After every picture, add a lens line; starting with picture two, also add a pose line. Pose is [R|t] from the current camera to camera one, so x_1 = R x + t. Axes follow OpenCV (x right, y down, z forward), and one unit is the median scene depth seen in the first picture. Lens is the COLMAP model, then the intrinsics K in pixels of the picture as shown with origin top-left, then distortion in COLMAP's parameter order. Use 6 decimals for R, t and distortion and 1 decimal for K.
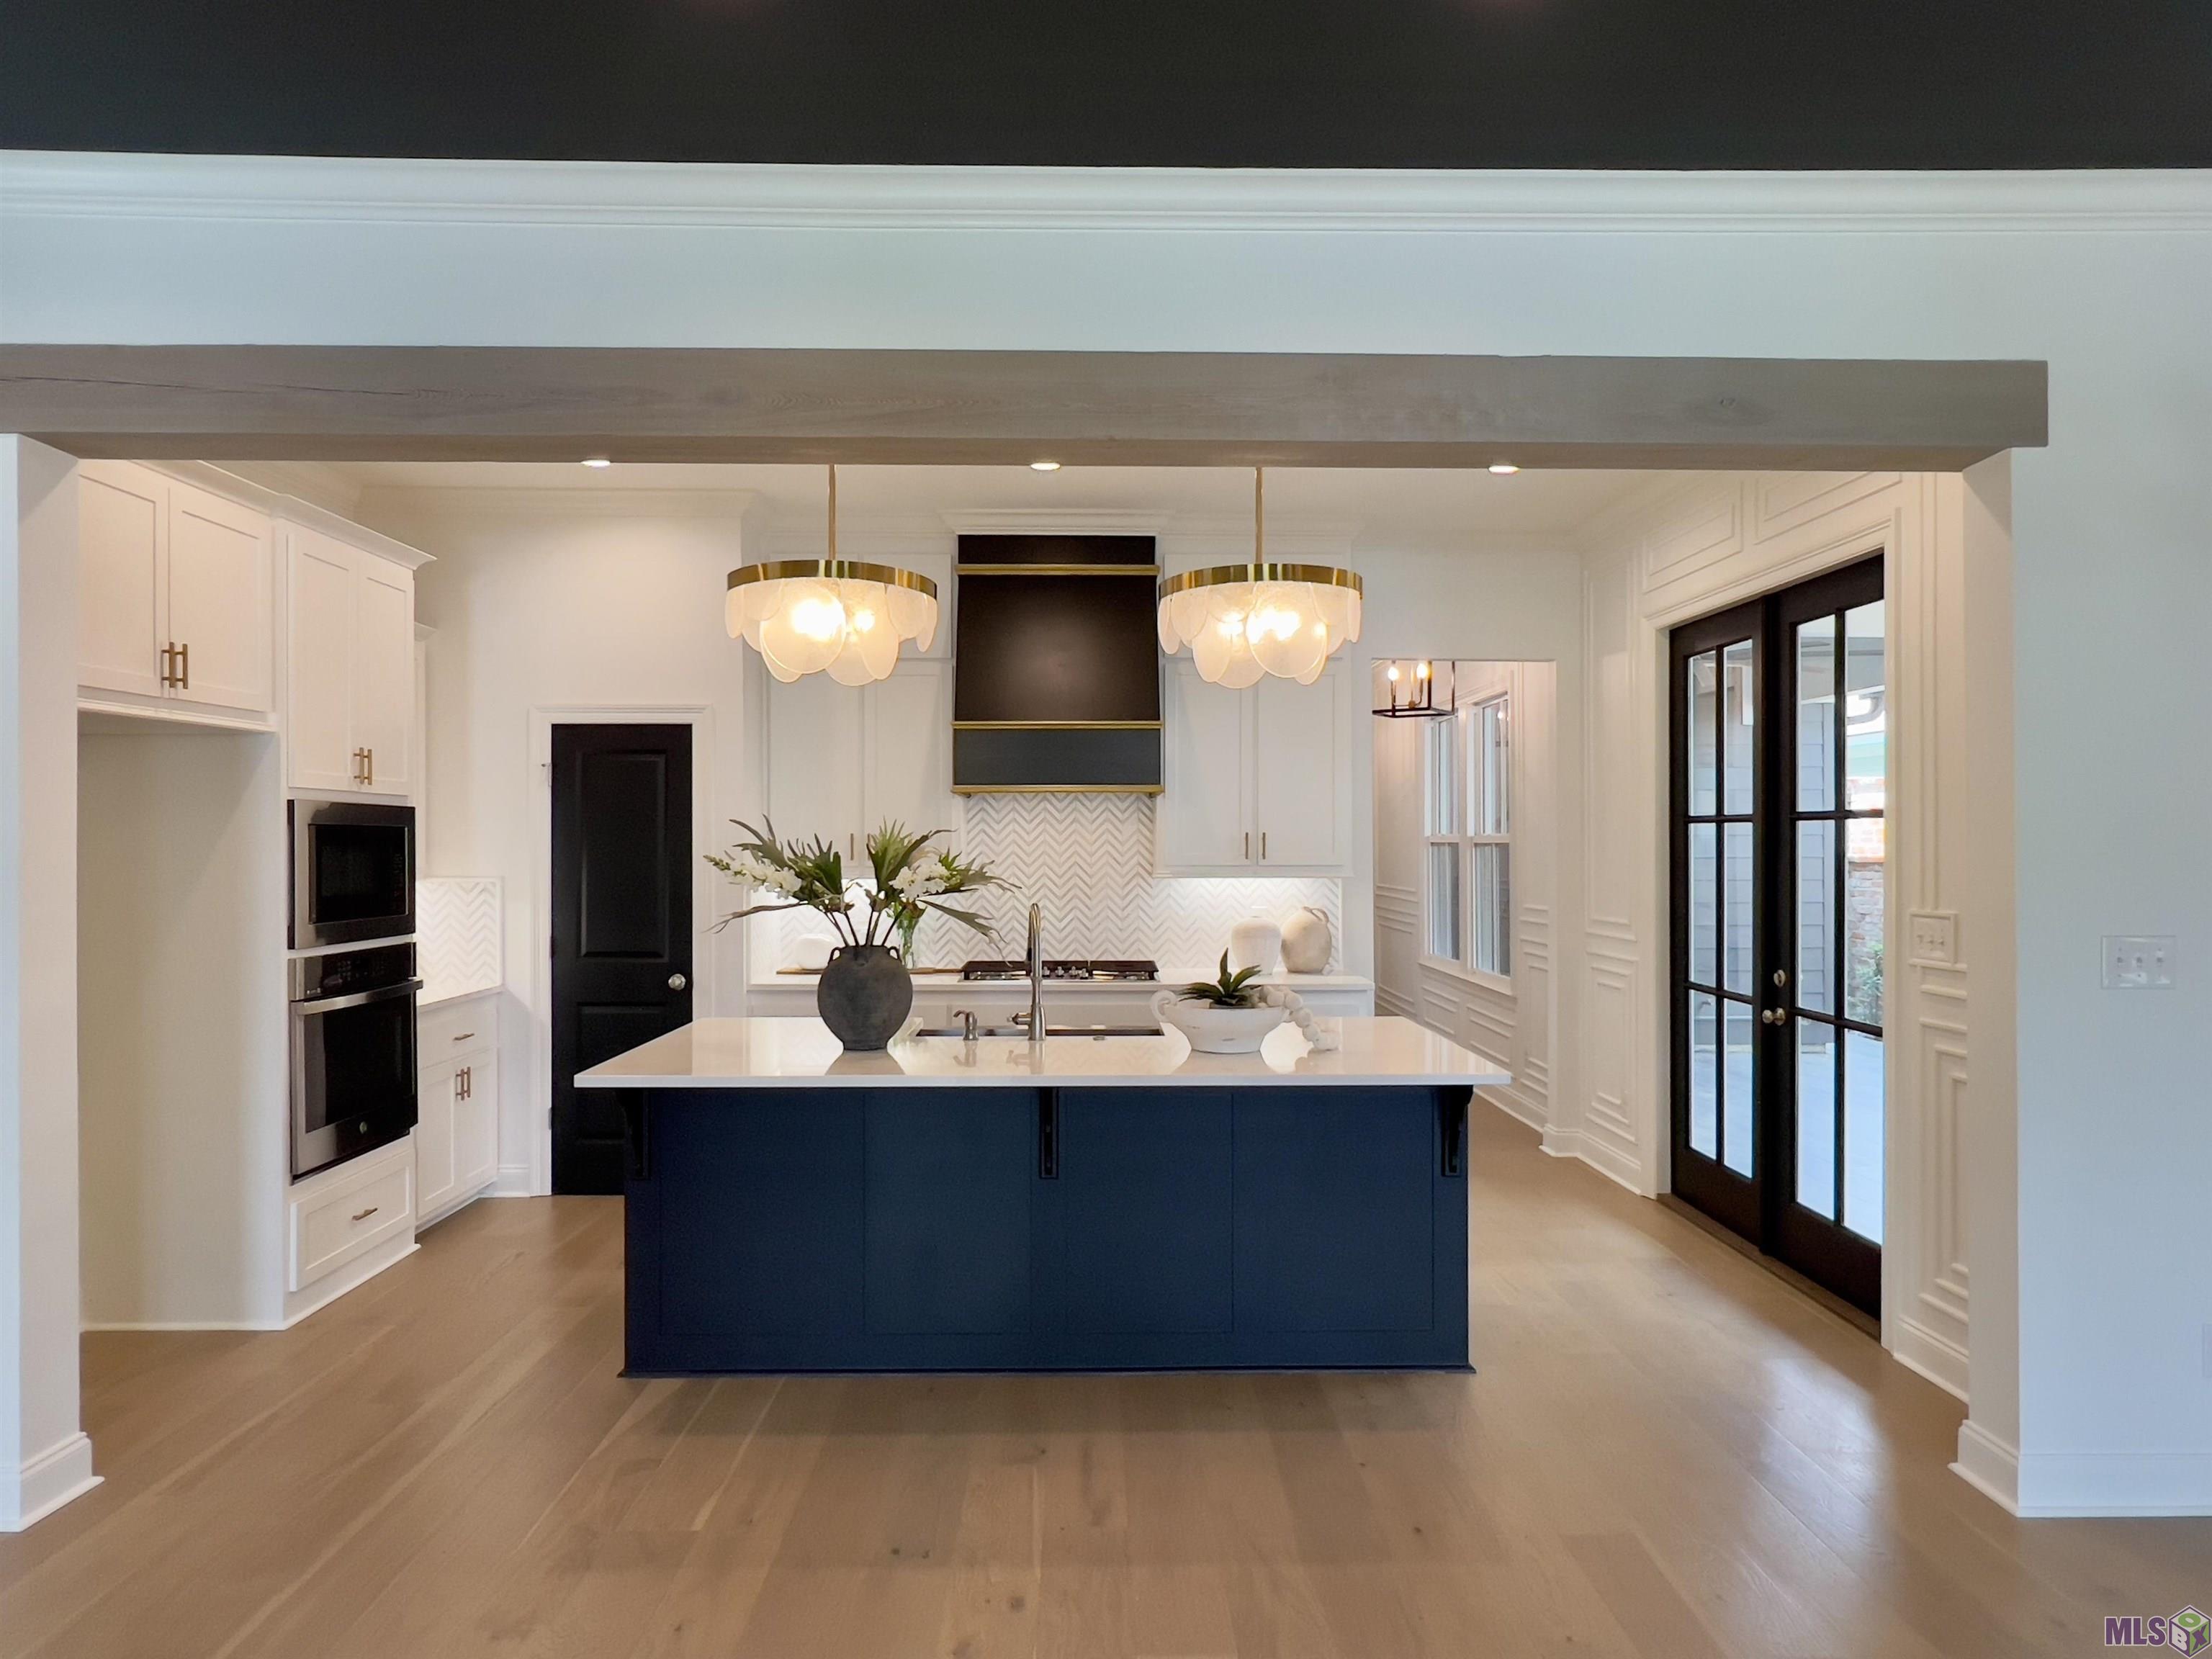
lens RADIAL K [[1311.5, 0, 1109.6], [0, 1311.5, 845.1], [0, 0, 1]] dist [-0.001778, -0.001618]
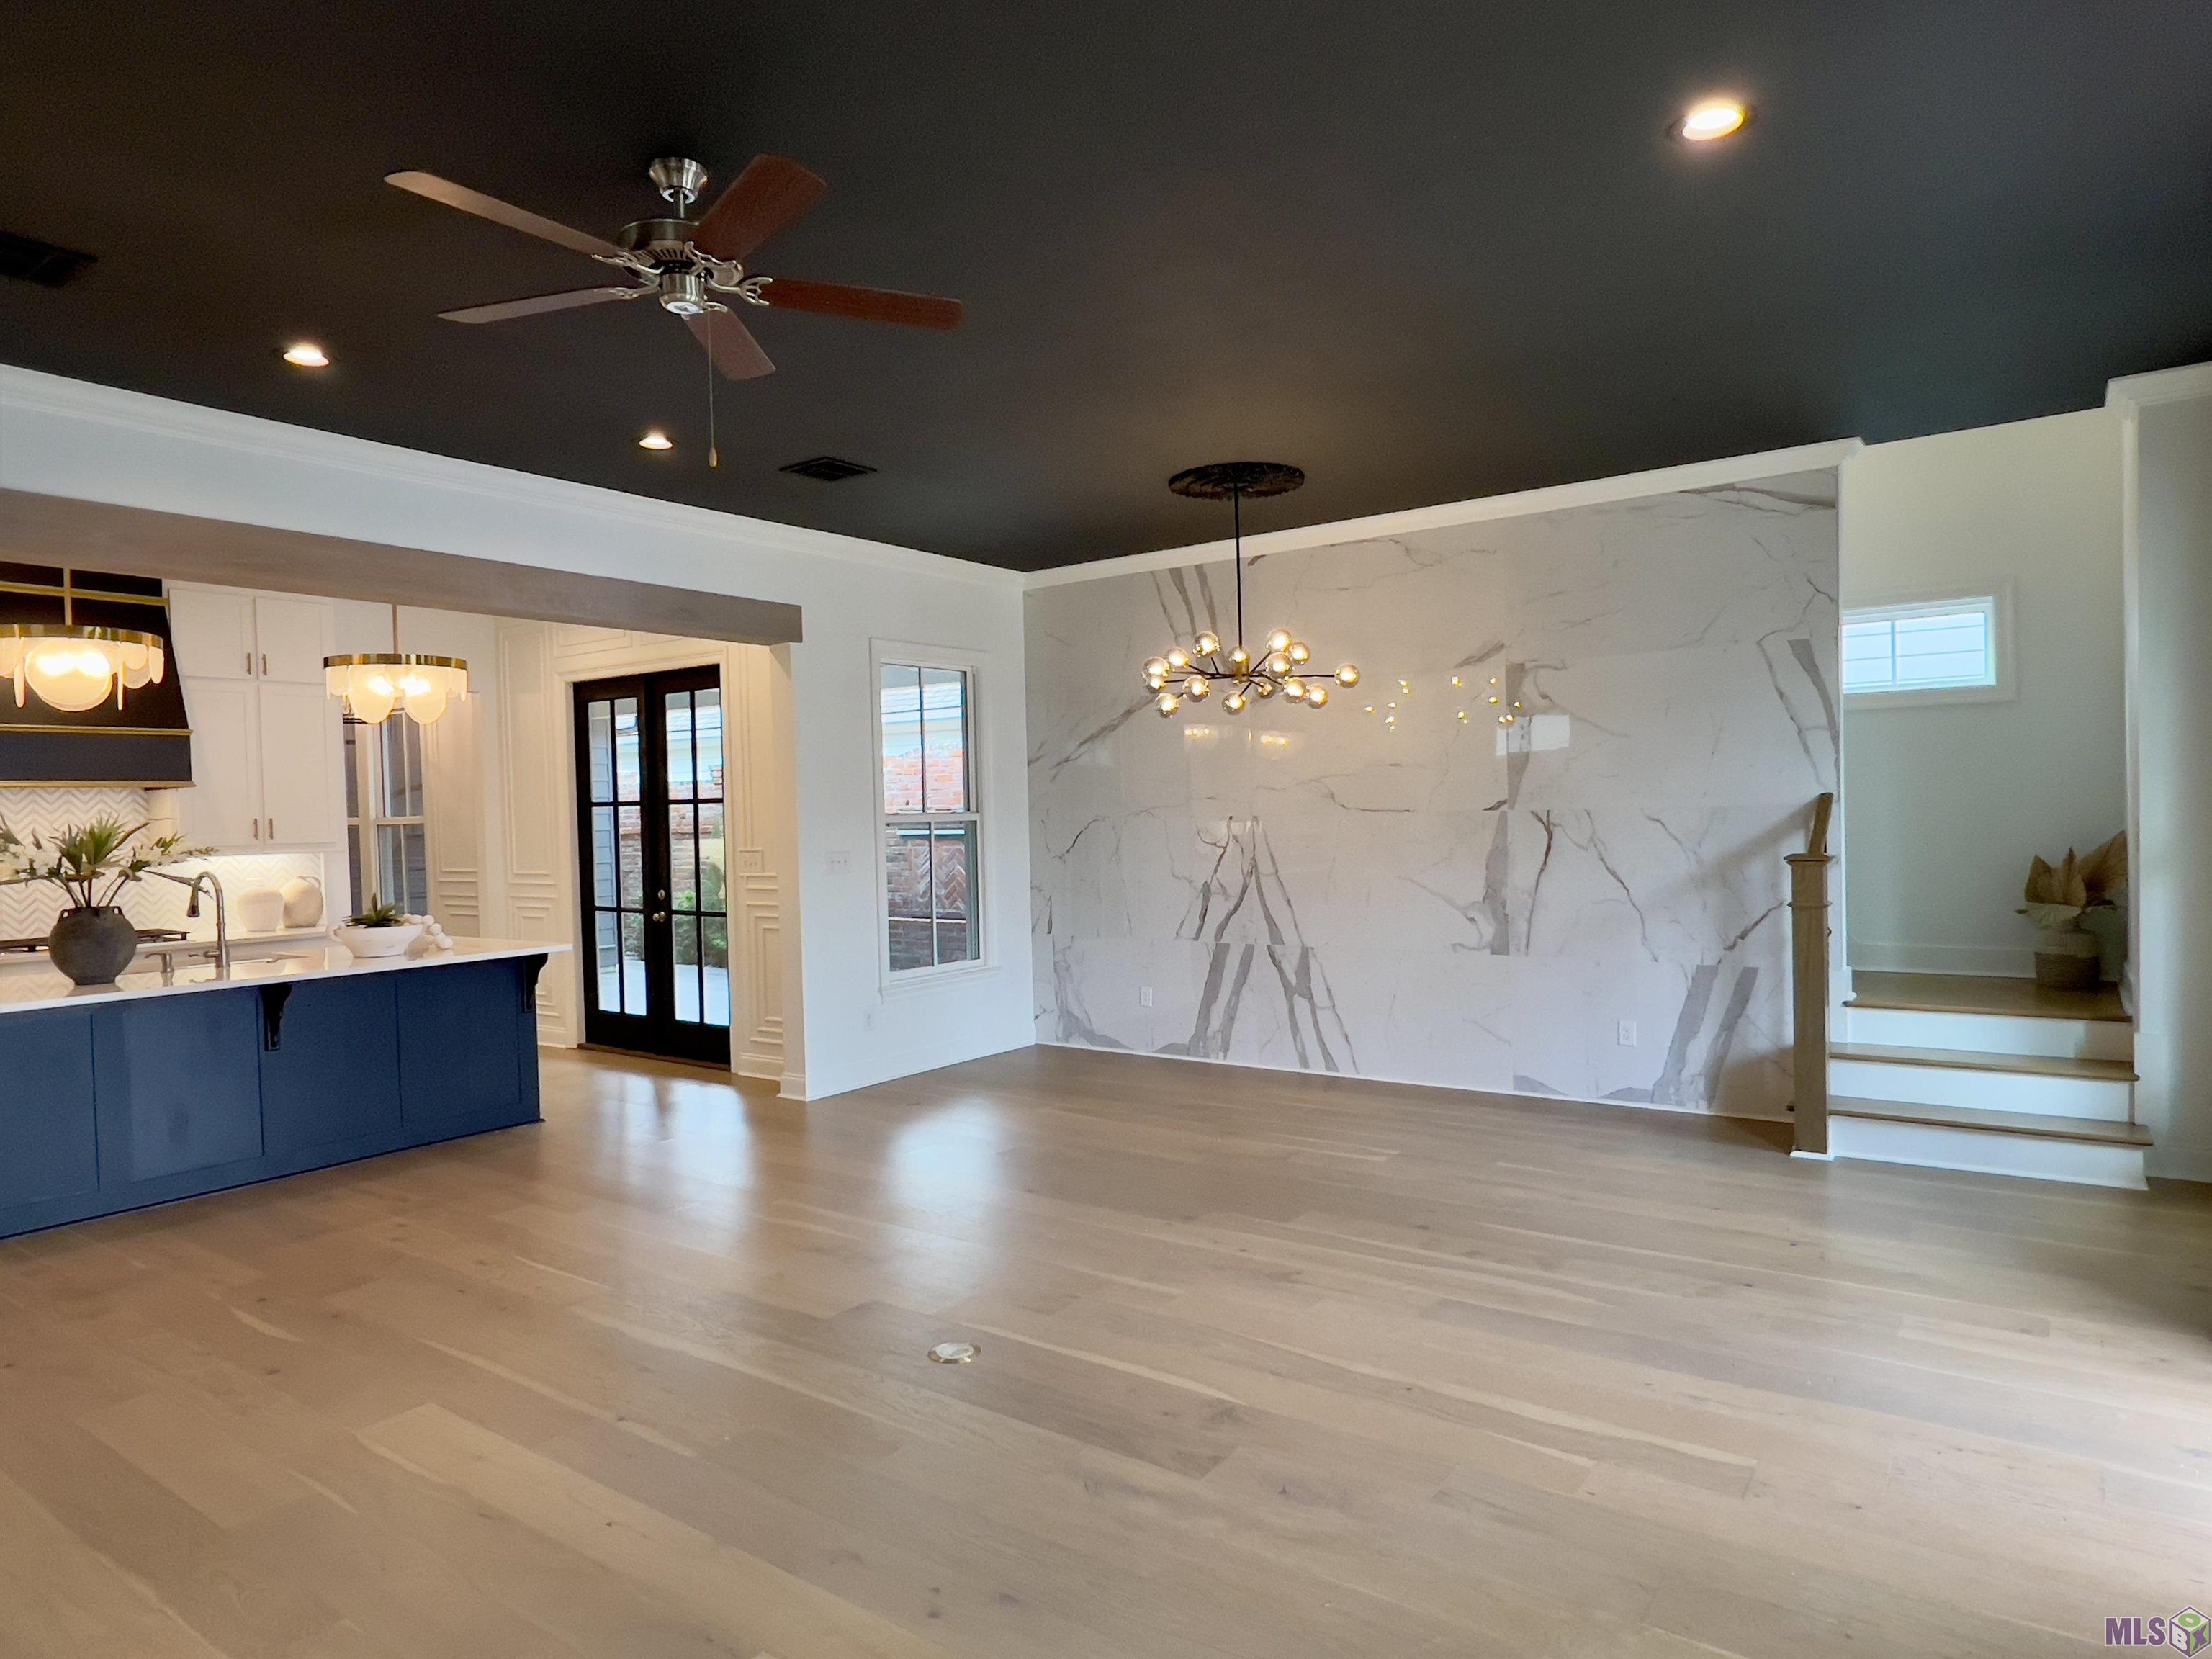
lens RADIAL K [[1311.5, 0, 1113.8], [0, 1311.5, 832.9], [0, 0, 1]] dist [-0.001778, -0.001618]
pose [[0.596999, -0.029456, 0.801701, -0.539955], [0.025274, 0.999520, 0.017903, 0.003133], [-0.801844, 0.009574, 0.597457, -0.541185]]
